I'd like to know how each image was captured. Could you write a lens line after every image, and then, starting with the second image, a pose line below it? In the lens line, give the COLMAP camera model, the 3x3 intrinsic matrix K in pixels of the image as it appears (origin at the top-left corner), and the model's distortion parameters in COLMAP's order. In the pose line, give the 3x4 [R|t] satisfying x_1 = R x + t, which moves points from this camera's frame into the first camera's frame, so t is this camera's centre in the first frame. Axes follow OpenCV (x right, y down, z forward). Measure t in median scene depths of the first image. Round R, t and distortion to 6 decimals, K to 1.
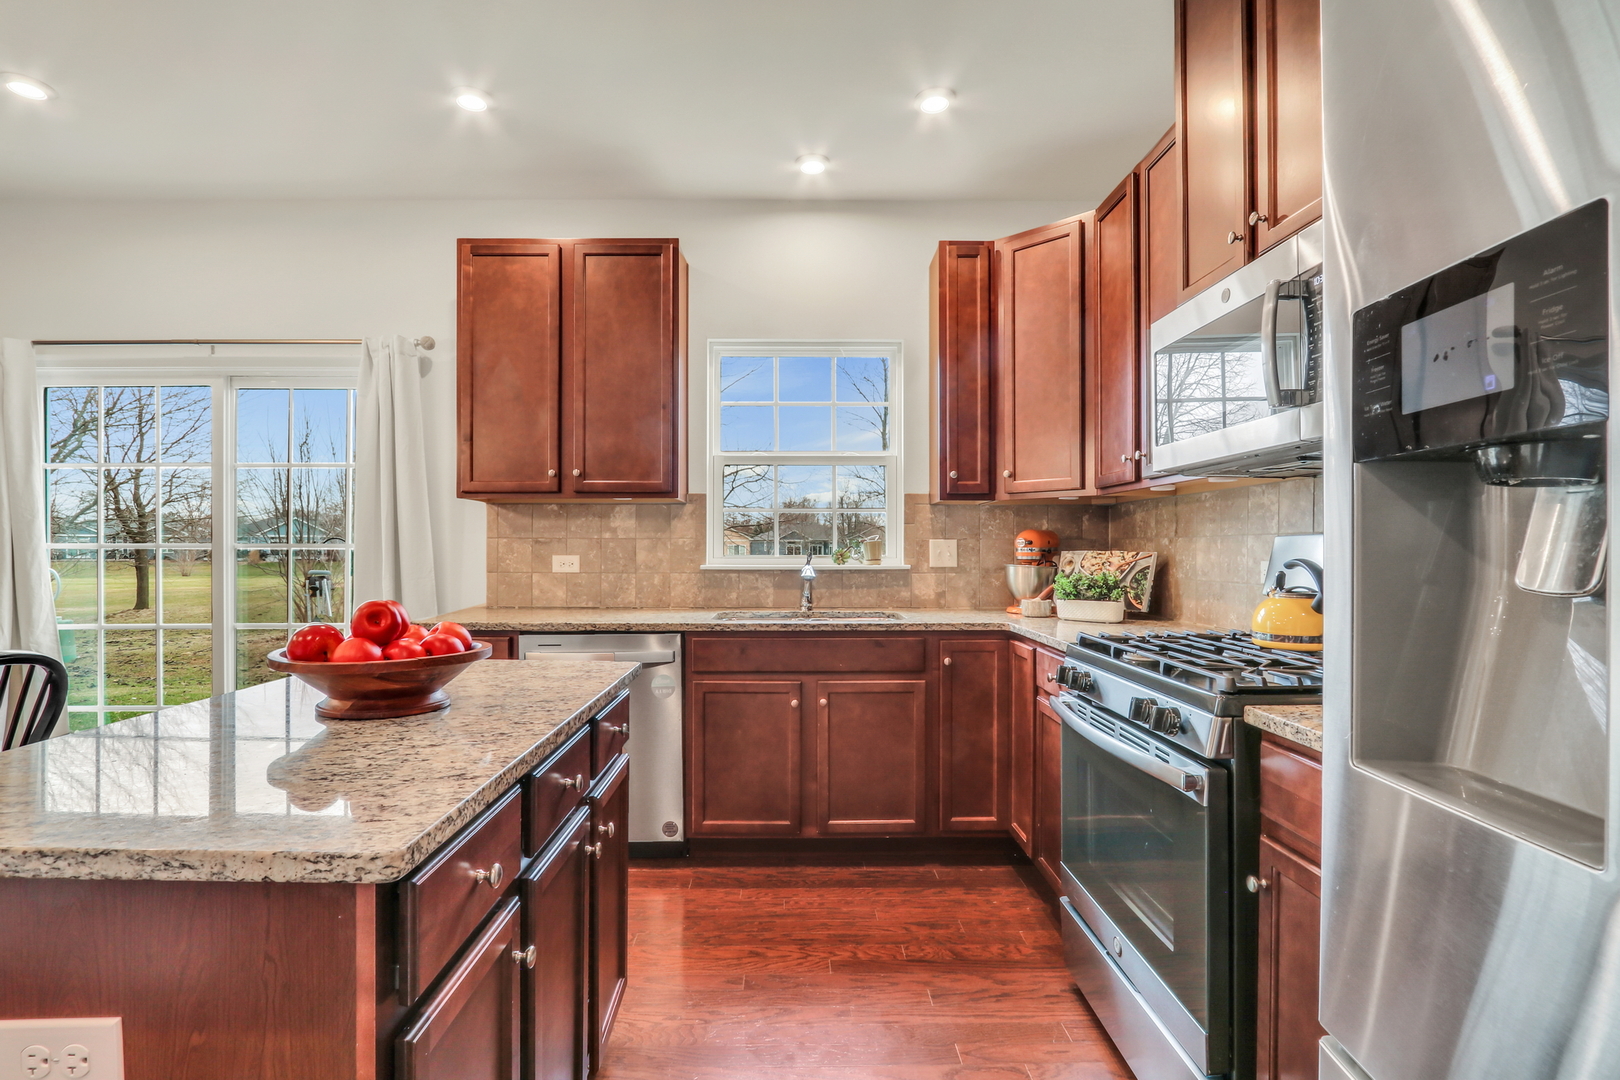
lens RADIAL K [[784.6, 0, 807.8], [0, 784.6, 546.7], [0, 0, 1]] dist [-0.007842, -0.000375]
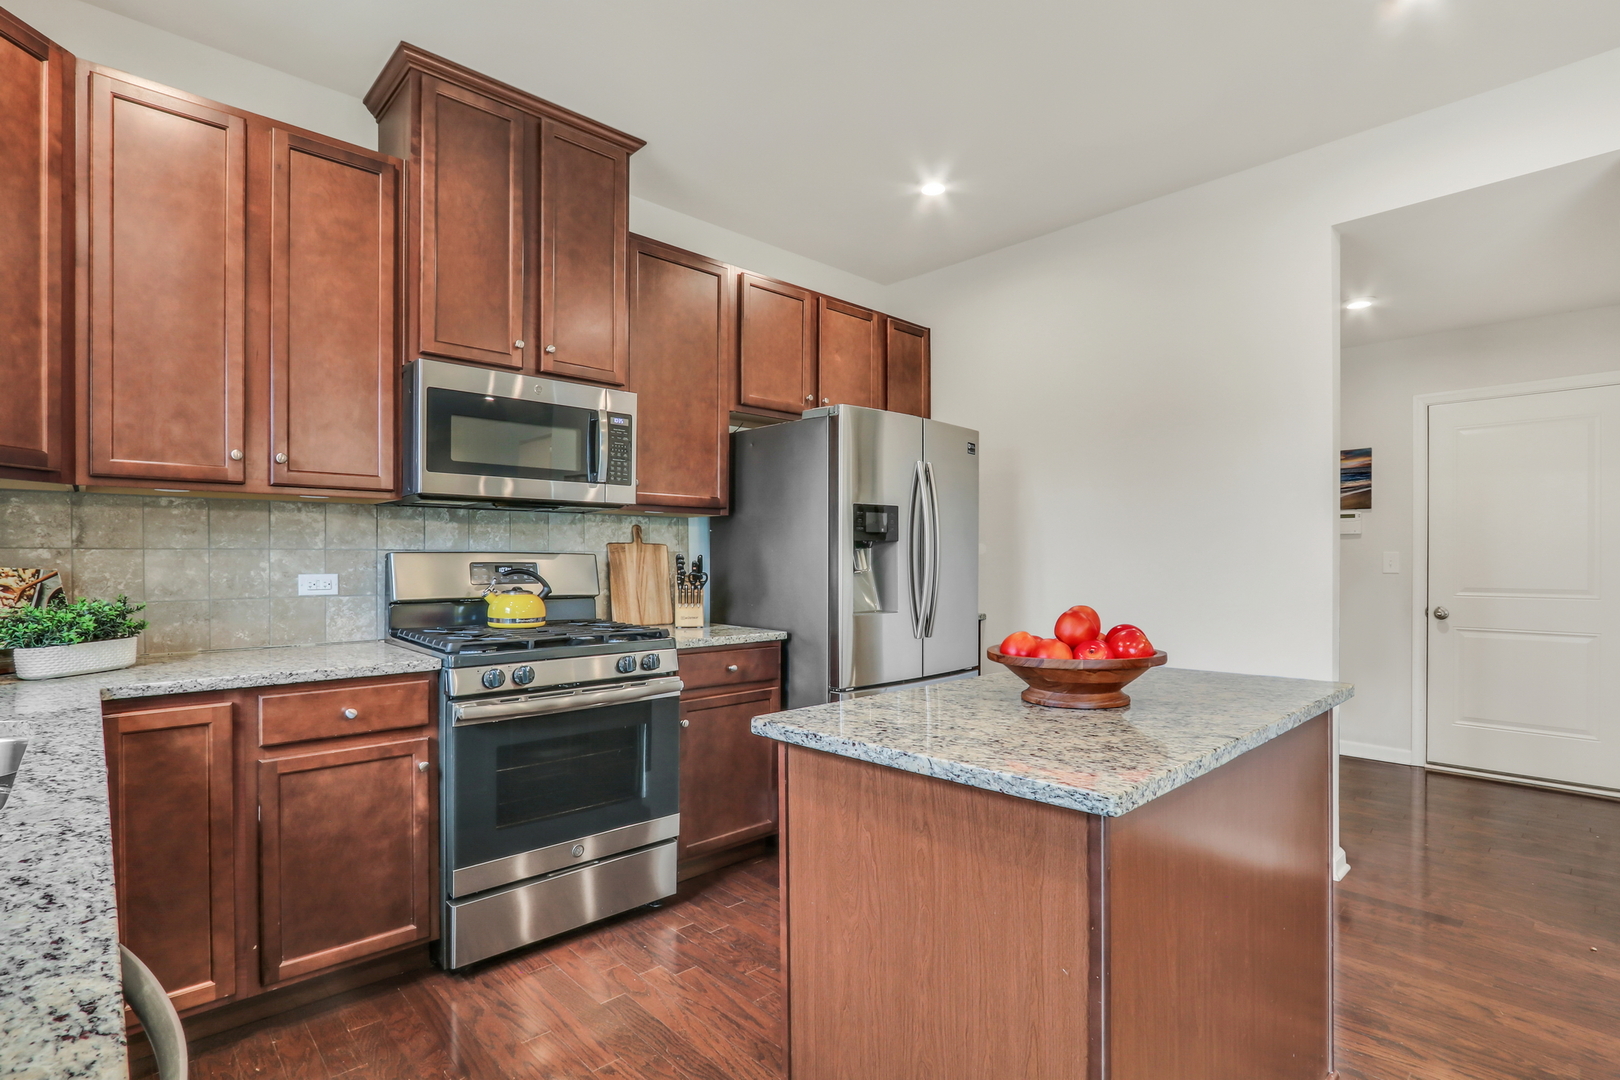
lens RADIAL K [[785.8, 0, 811.8], [0, 785.8, 560.1], [0, 0, 1]] dist [-0.006702, -0.000352]
pose [[-0.673663, -0.002473, 0.739034, -0.472507], [-0.001928, 0.999997, 0.001588, -0.002721], [-0.739036, -0.000355, -0.673666, 0.848611]]
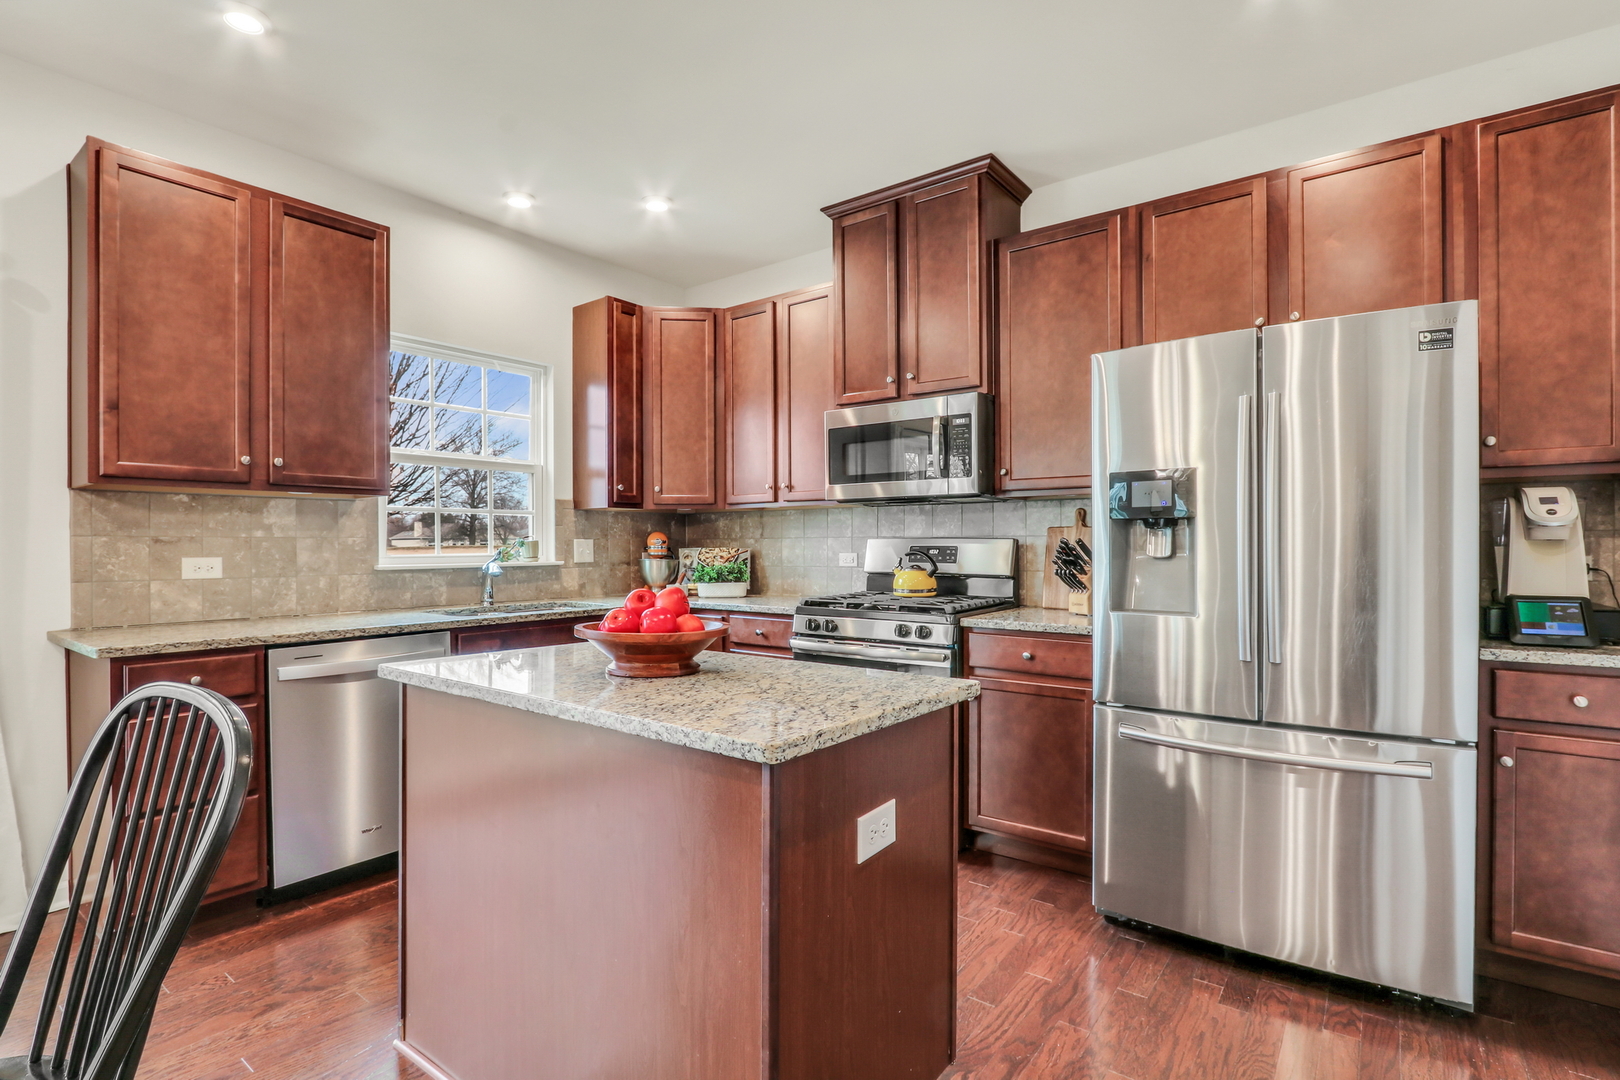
lens RADIAL K [[784.6, 0, 807.8], [0, 784.6, 546.7], [0, 0, 1]] dist [-0.007842, -0.000375]
pose [[0.615746, -0.005375, 0.787926, -0.574002], [0.003056, 0.999986, 0.004434, -0.002115], [-0.787939, -0.000322, 0.615754, 0.000366]]
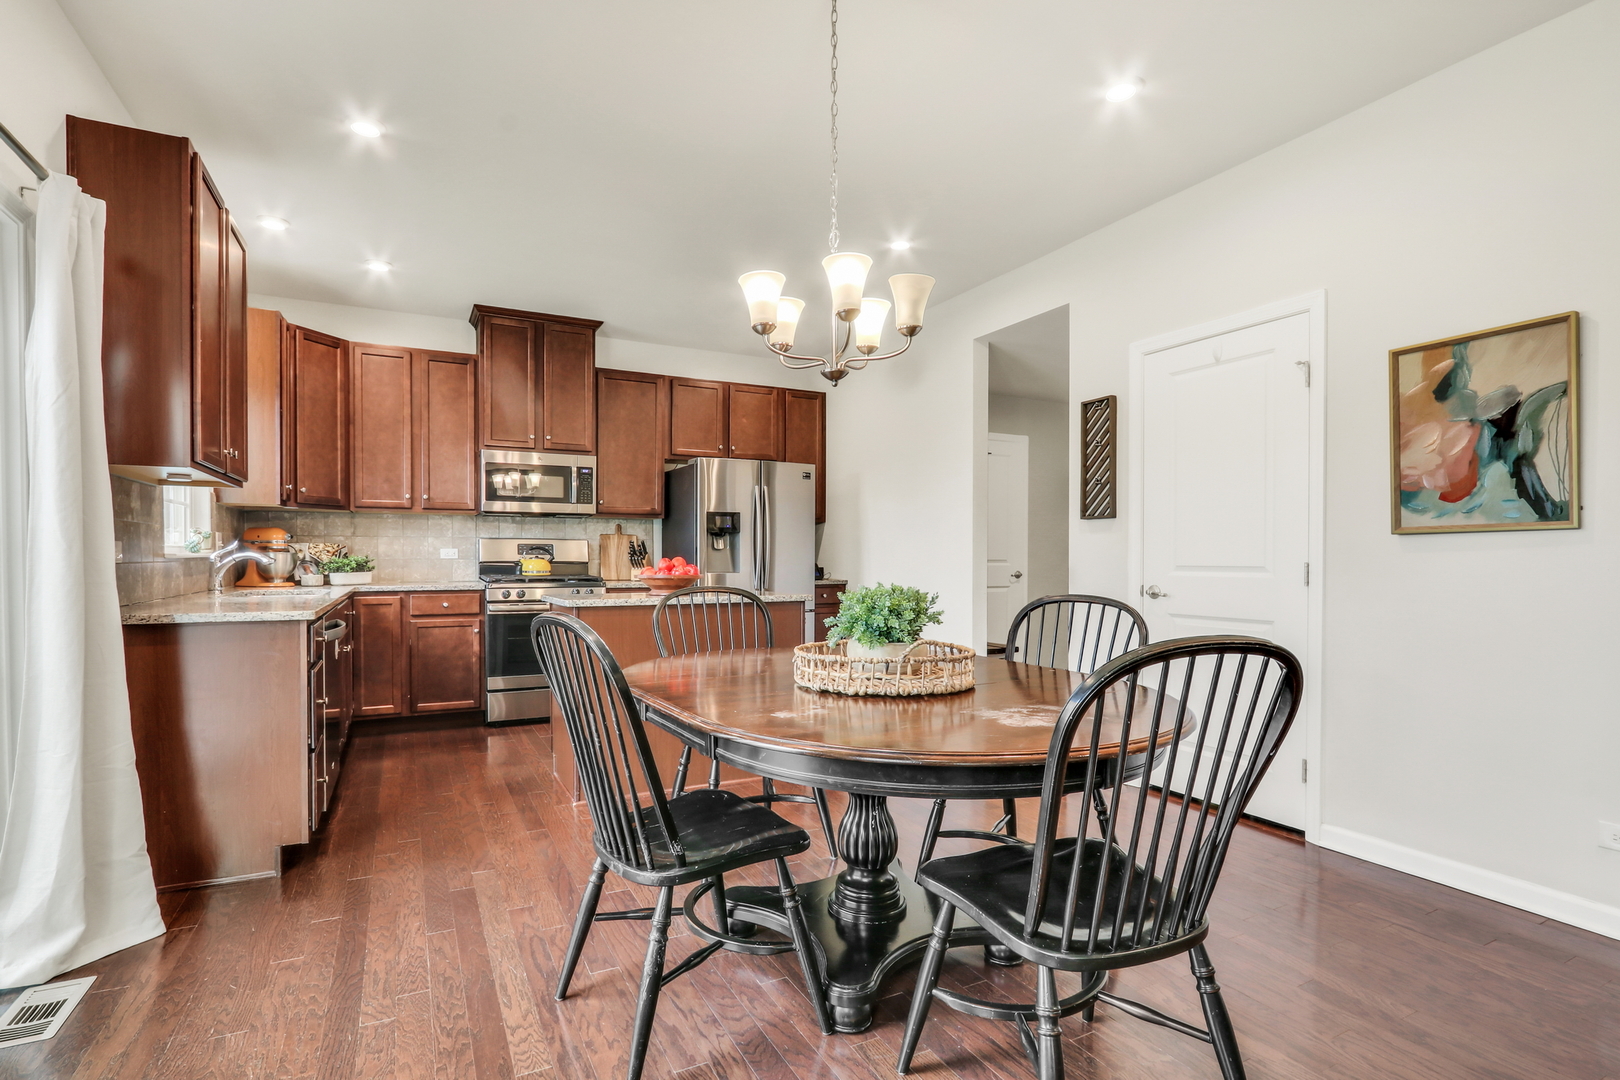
lens RADIAL K [[787.4, 0, 806.2], [0, 787.4, 564.3], [0, 0, 1]] dist [-0.003647, -0.000444]
pose [[-0.443263, -0.009730, 0.896339, -1.377445], [-0.003183, 0.999952, 0.009280, 0.027742], [-0.896386, 0.001260, -0.443273, 0.749833]]
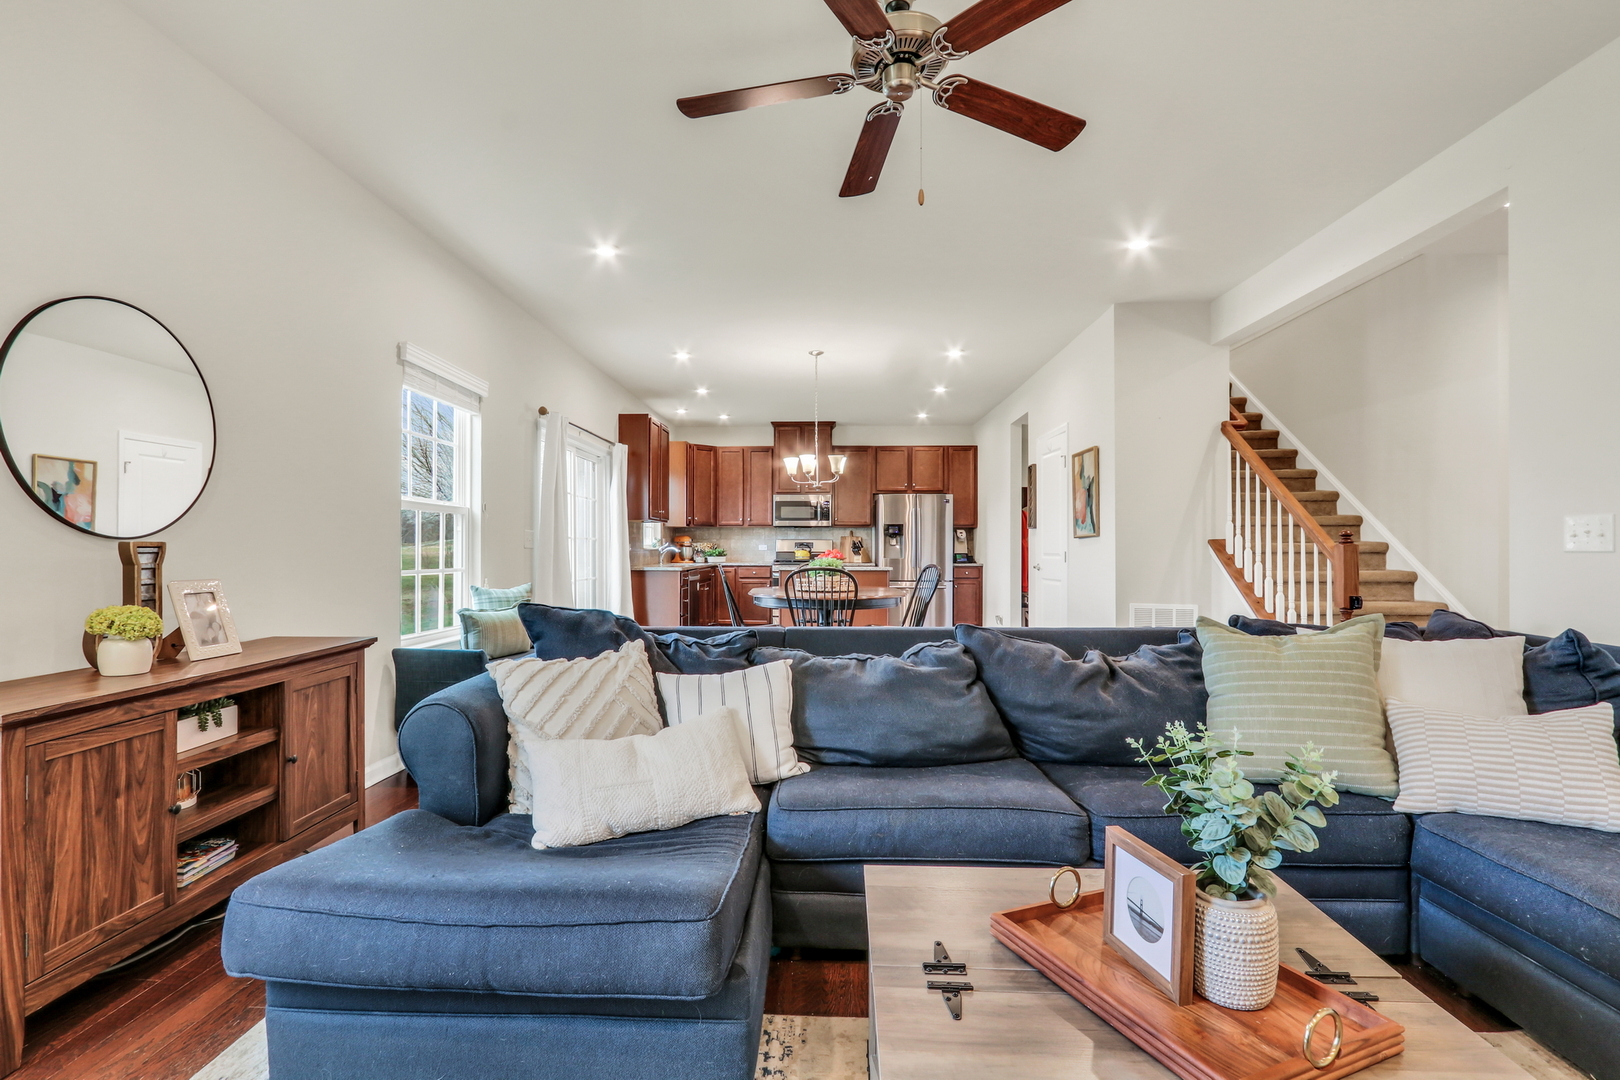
lens RADIAL K [[784.6, 0, 807.8], [0, 784.6, 546.7], [0, 0, 1]] dist [-0.007842, -0.000375]
pose [[0.039630, 0.001498, 0.999213, -2.731618], [-0.002423, 0.999996, -0.001403, 0.023556], [-0.999211, -0.002366, 0.039634, 0.386218]]
